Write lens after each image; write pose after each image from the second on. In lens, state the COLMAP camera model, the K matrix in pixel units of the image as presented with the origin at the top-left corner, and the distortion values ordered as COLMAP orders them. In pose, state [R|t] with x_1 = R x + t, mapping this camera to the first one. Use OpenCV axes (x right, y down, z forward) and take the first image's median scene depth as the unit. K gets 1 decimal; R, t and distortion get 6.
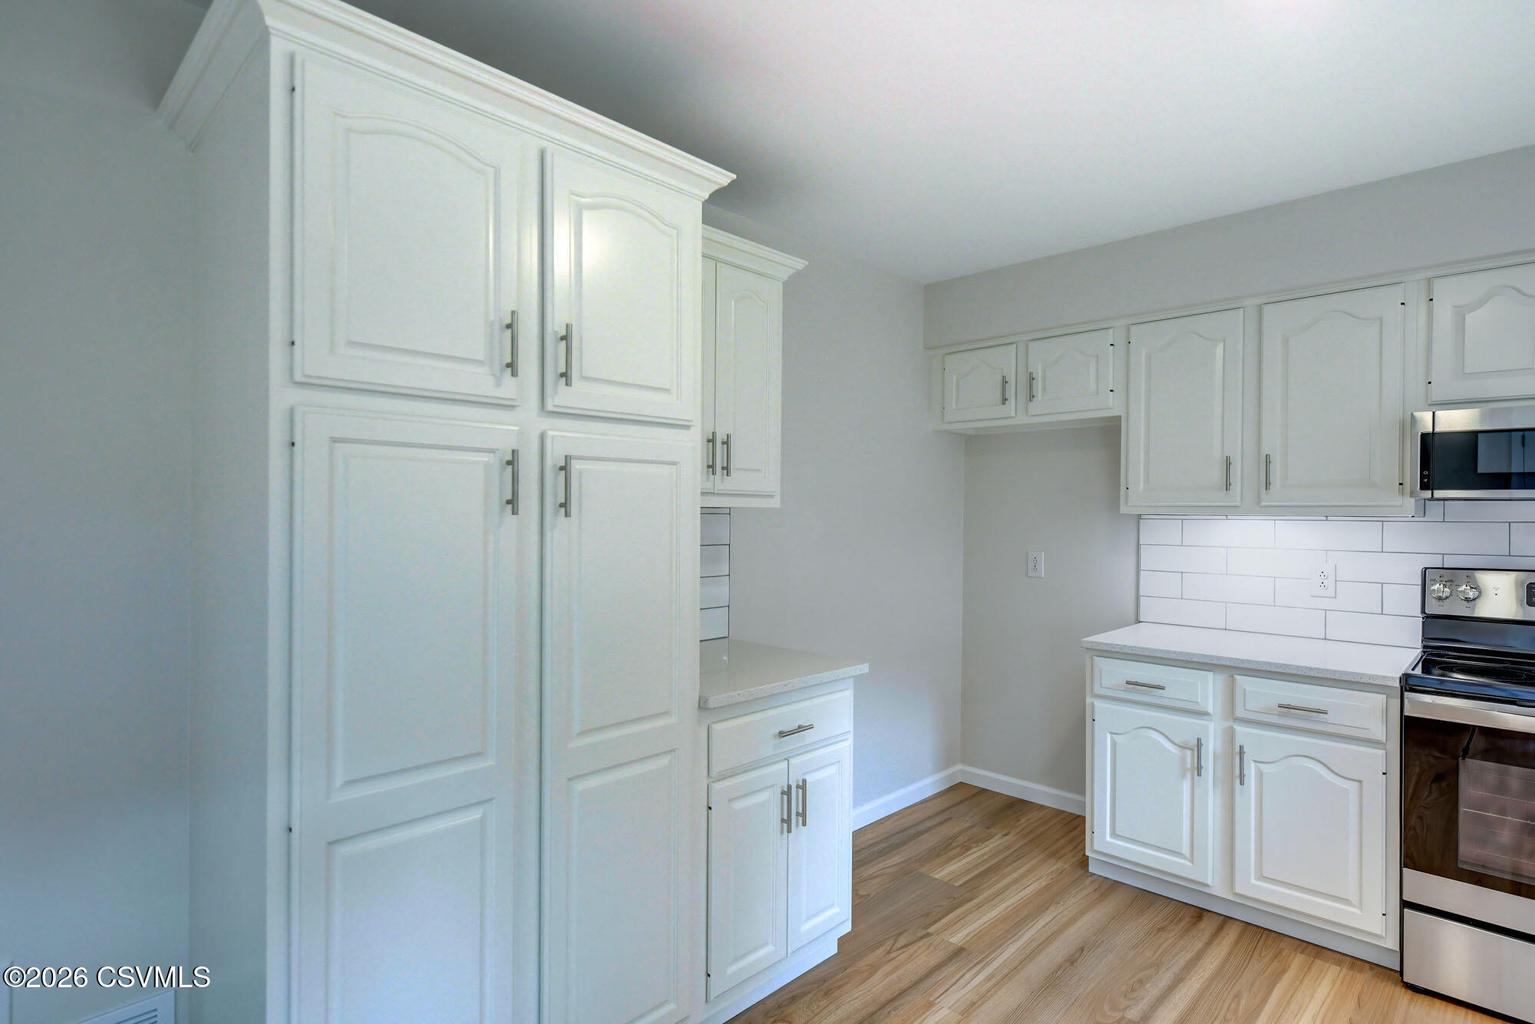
lens RADIAL K [[782.9, 0, 771.2], [0, 782.9, 513.8], [0, 0, 1]] dist [0.001688, -0.000642]
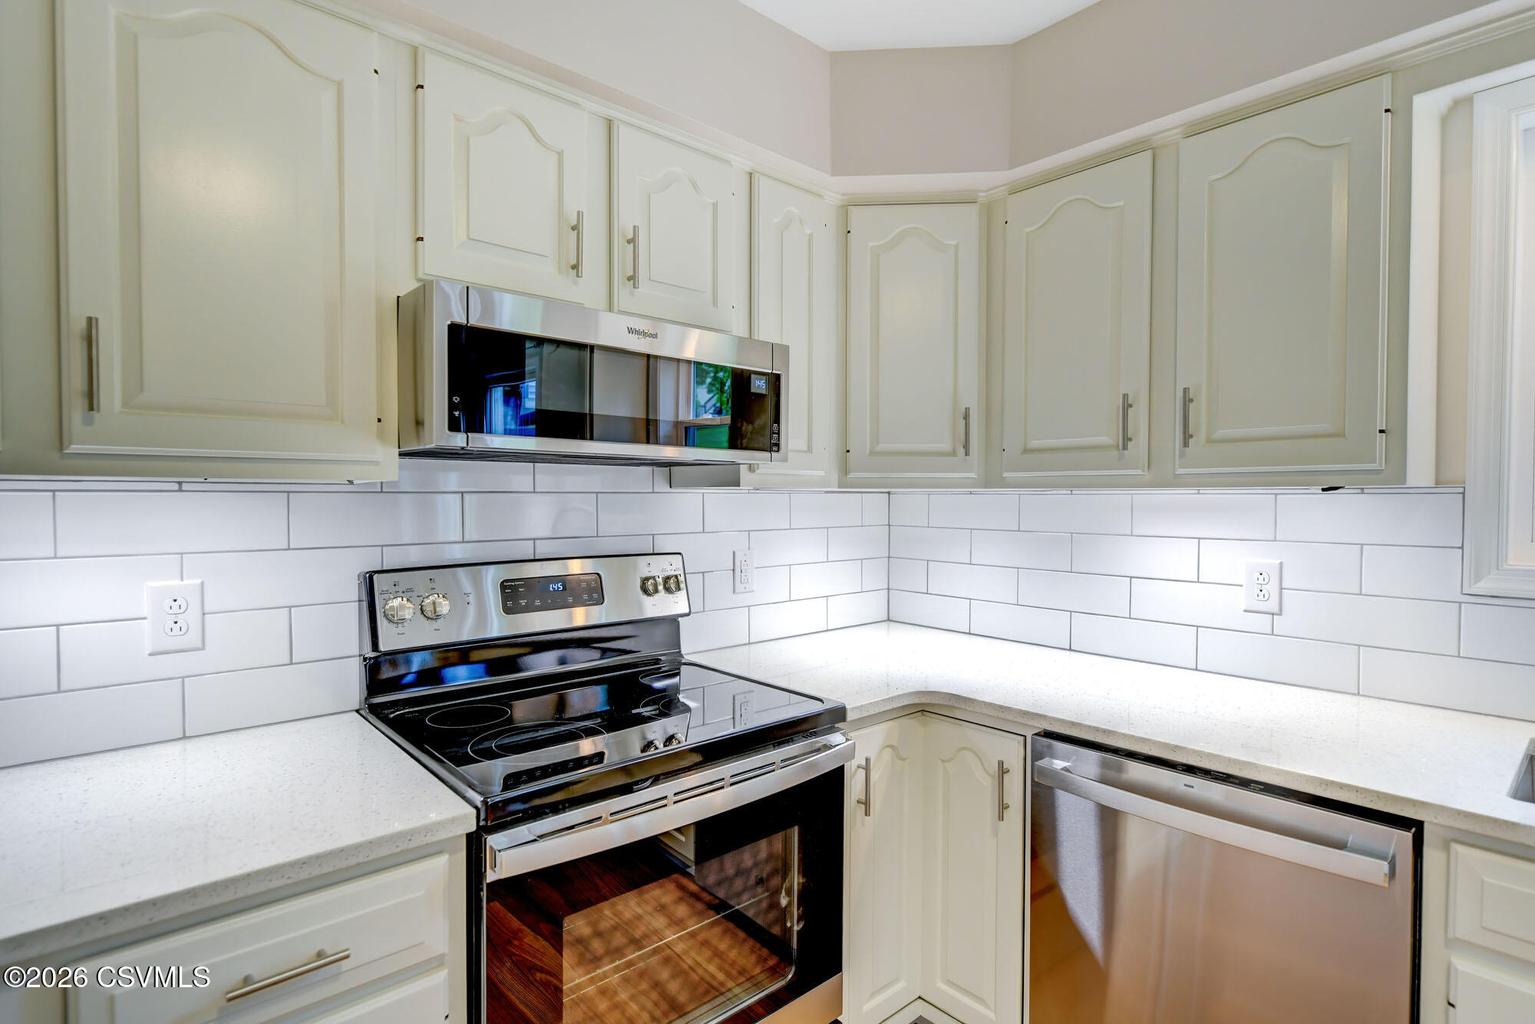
lens RADIAL K [[770.5, 0, 771.3], [0, 770.5, 514.0], [0, 0, 1]] dist [0.002196, 0.000462]
pose [[0.069106, -0.031308, 0.997118, 0.300461], [-0.002642, 0.999498, 0.031565, 0.007436], [-0.997606, -0.004816, 0.068989, 0.692784]]
